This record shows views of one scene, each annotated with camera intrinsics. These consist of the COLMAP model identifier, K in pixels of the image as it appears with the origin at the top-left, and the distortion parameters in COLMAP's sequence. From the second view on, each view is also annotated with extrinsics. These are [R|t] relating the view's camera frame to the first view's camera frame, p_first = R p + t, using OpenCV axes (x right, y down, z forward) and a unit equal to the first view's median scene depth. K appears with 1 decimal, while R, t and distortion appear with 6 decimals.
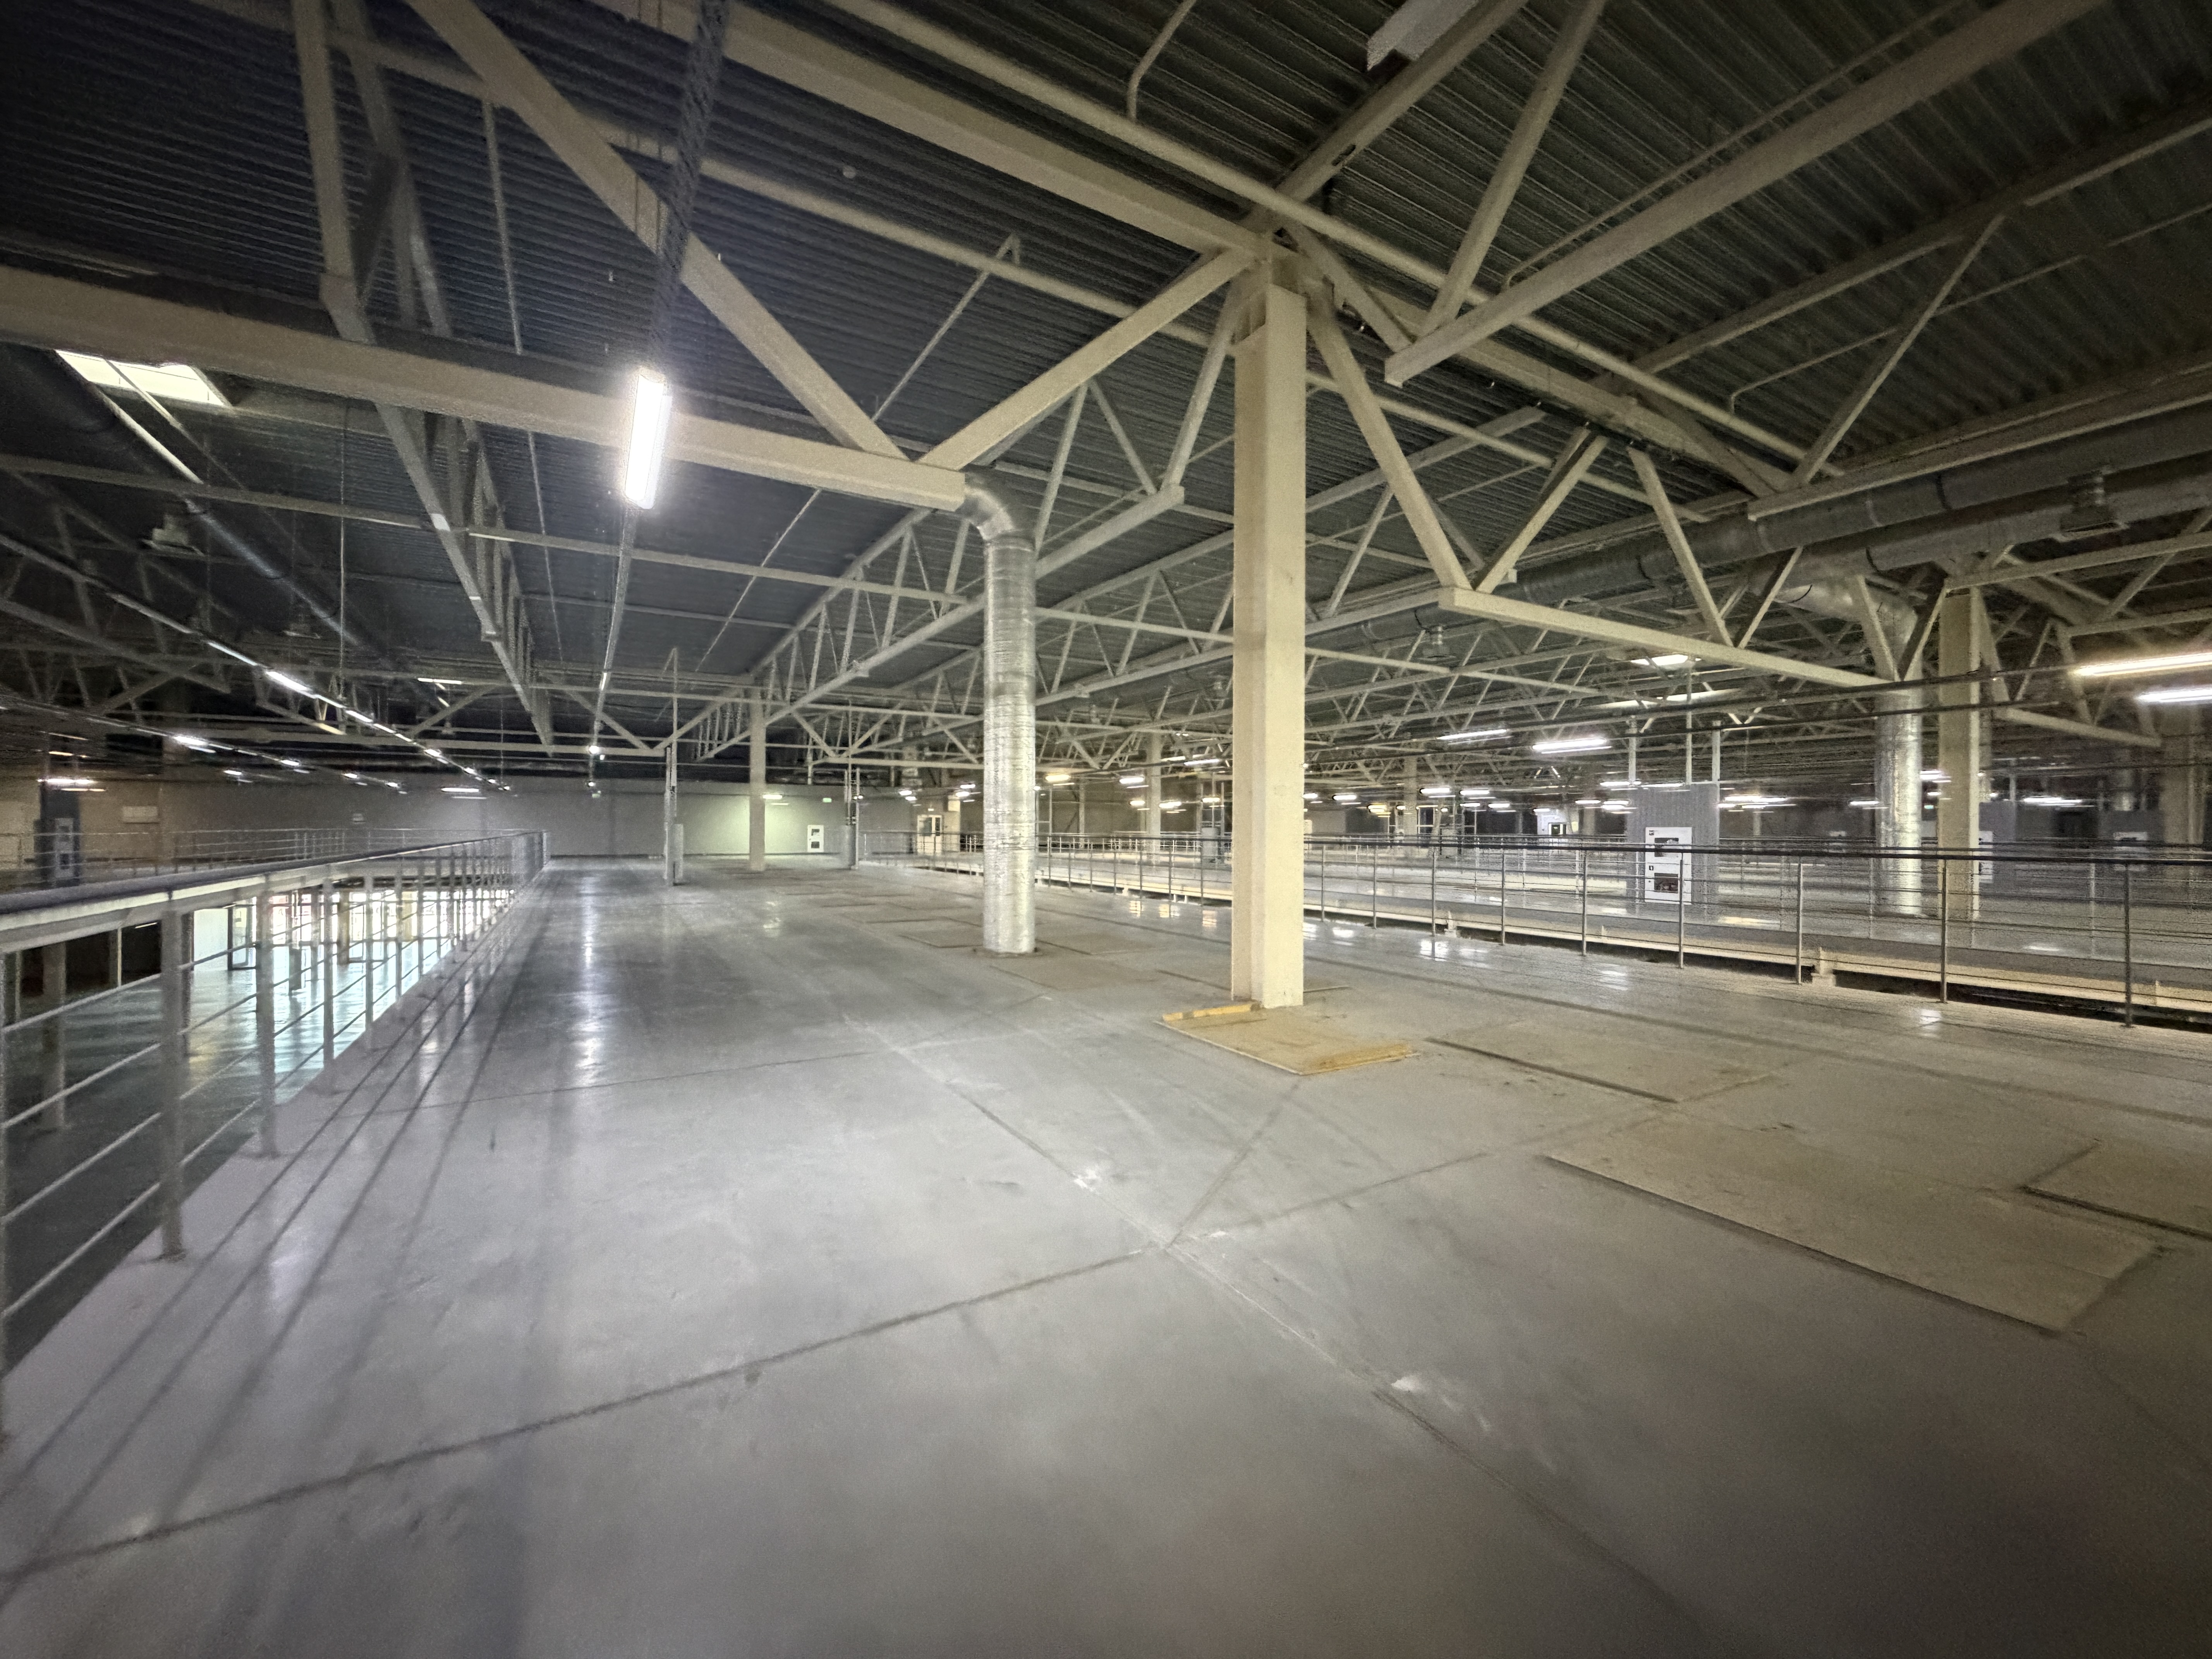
lens RADIAL K [[886.7, 0, 1106.0], [0, 886.7, 829.5], [0, 0, 1]] dist [0.001160, 0.000086]
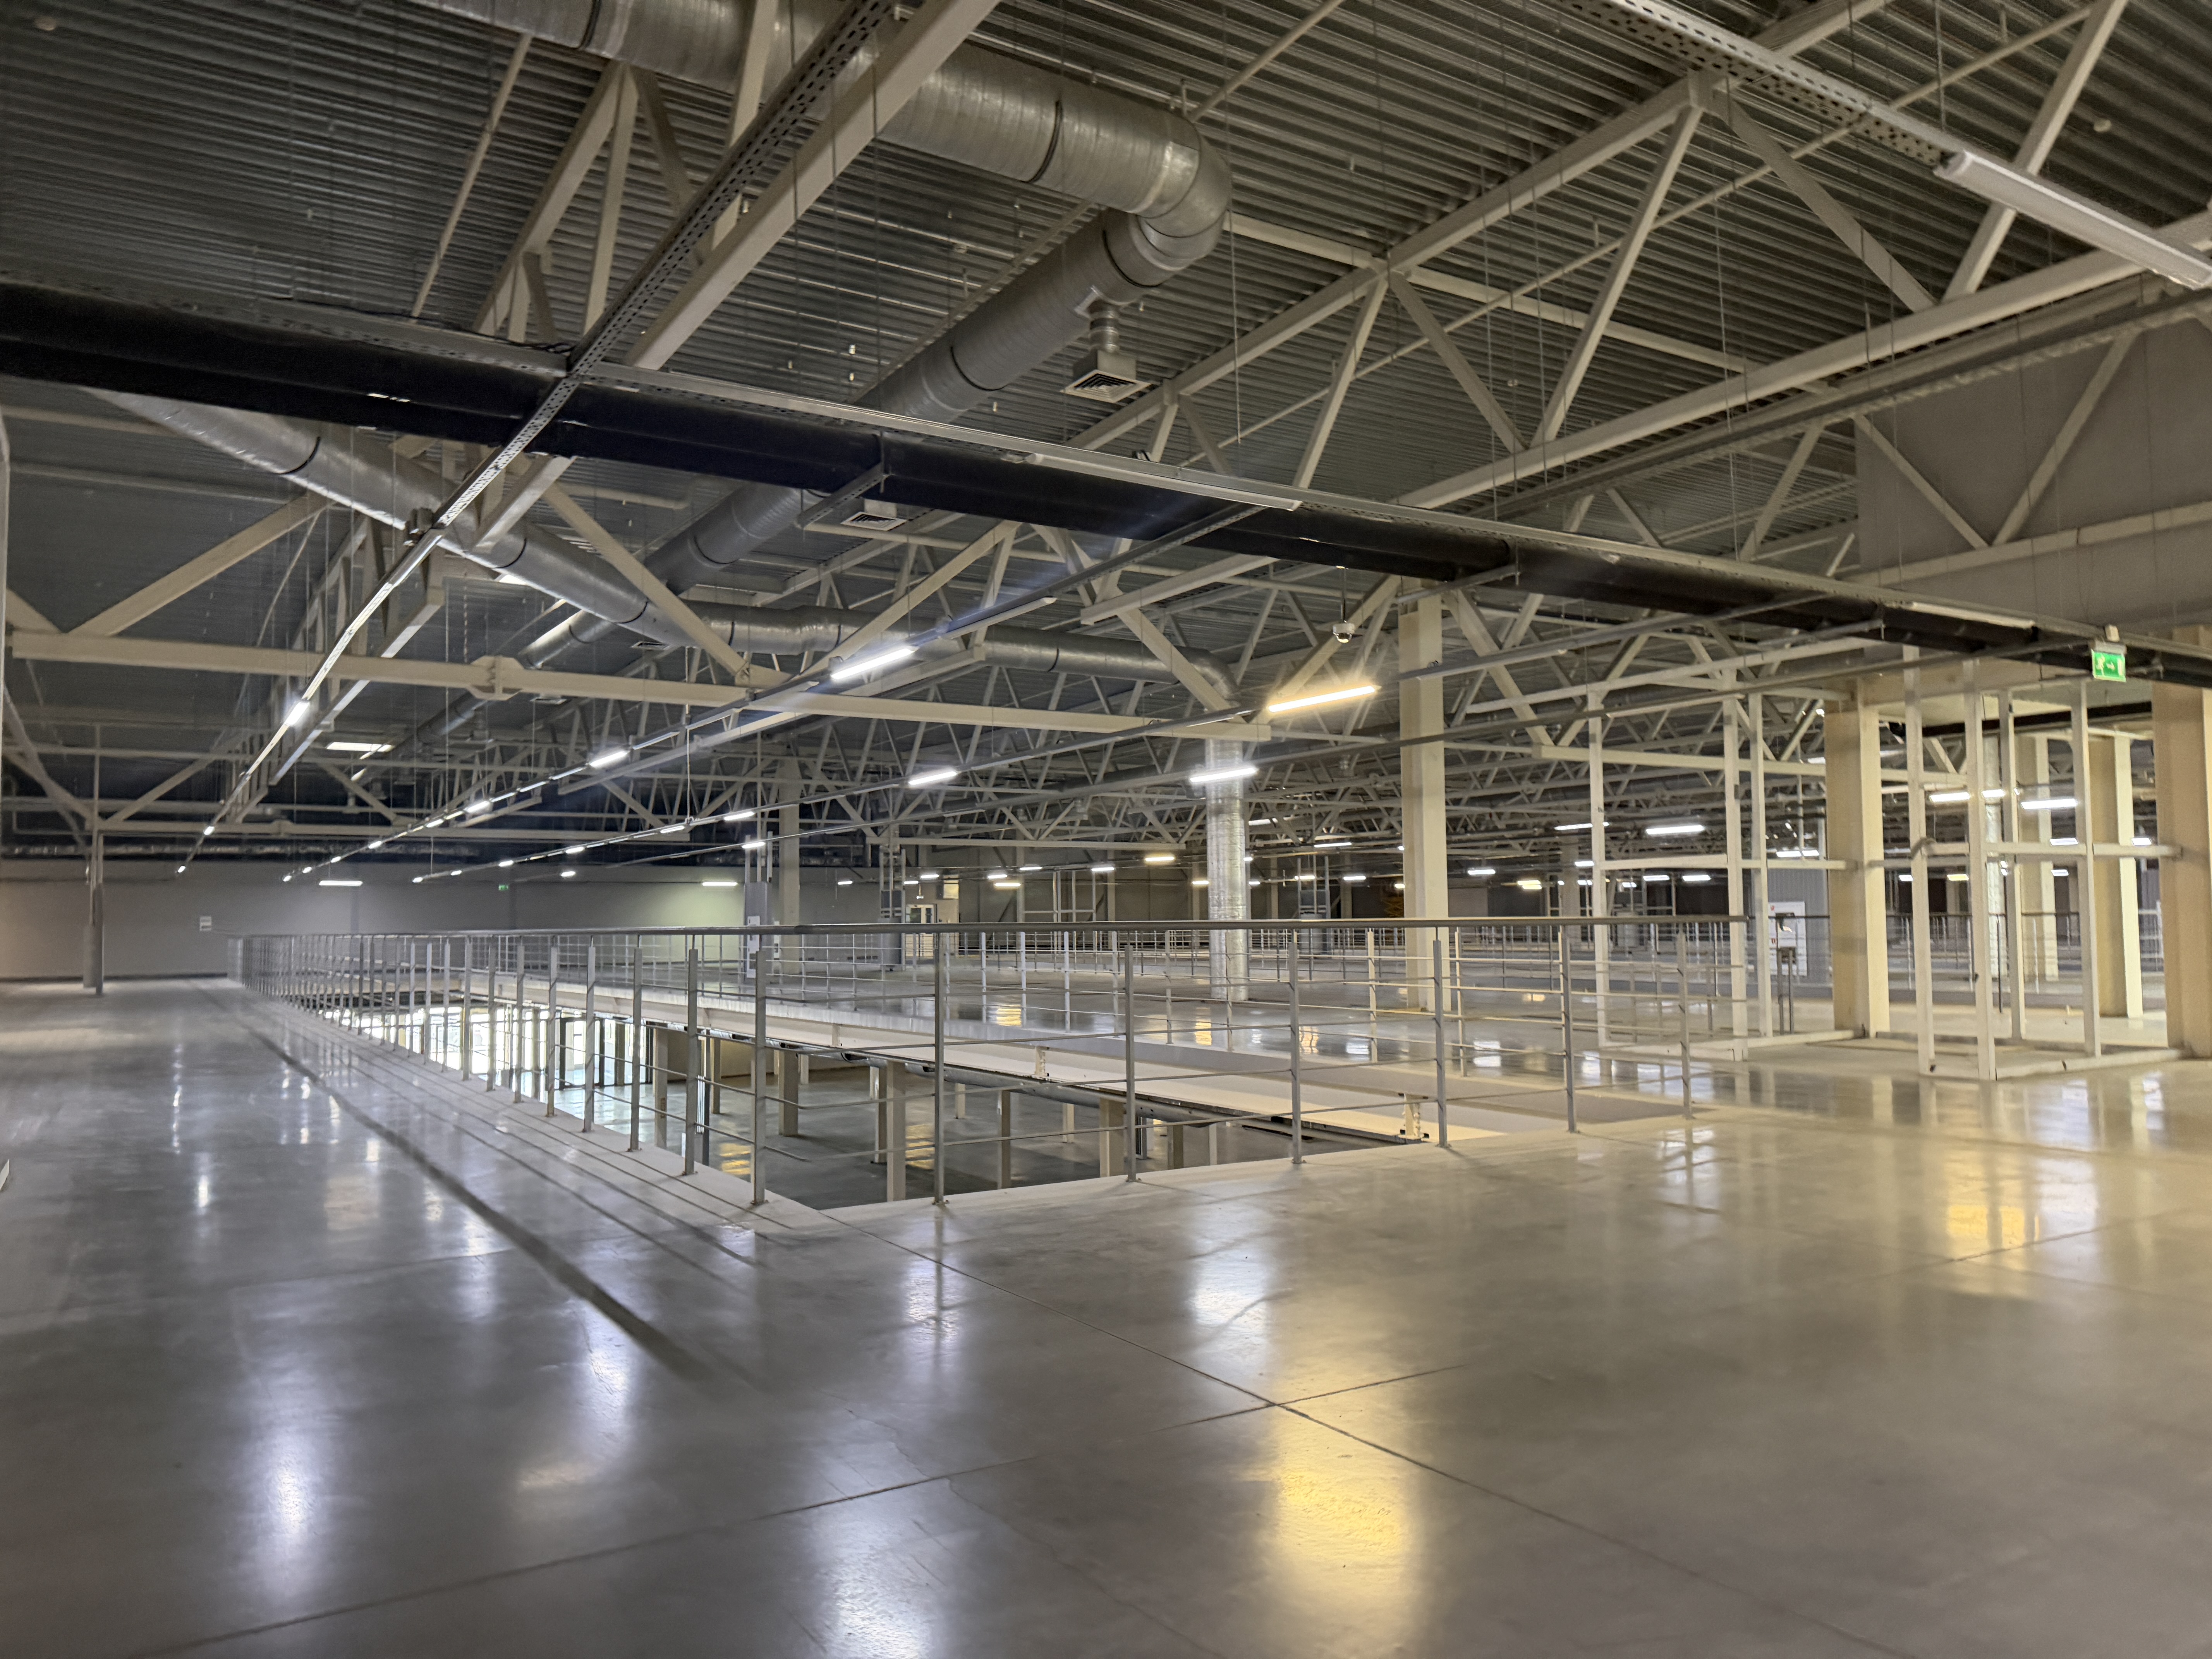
lens RADIAL K [[1535.5, 0, 1106.0], [0, 1535.5, 829.5], [0, 0, 1]] dist [0.033218, 0.000040]
pose [[0.999617, -0.017928, 0.021097, -0.272653], [0.019186, 0.997954, -0.060995, 0.010090], [-0.019961, 0.061376, 0.997915, -1.067238]]
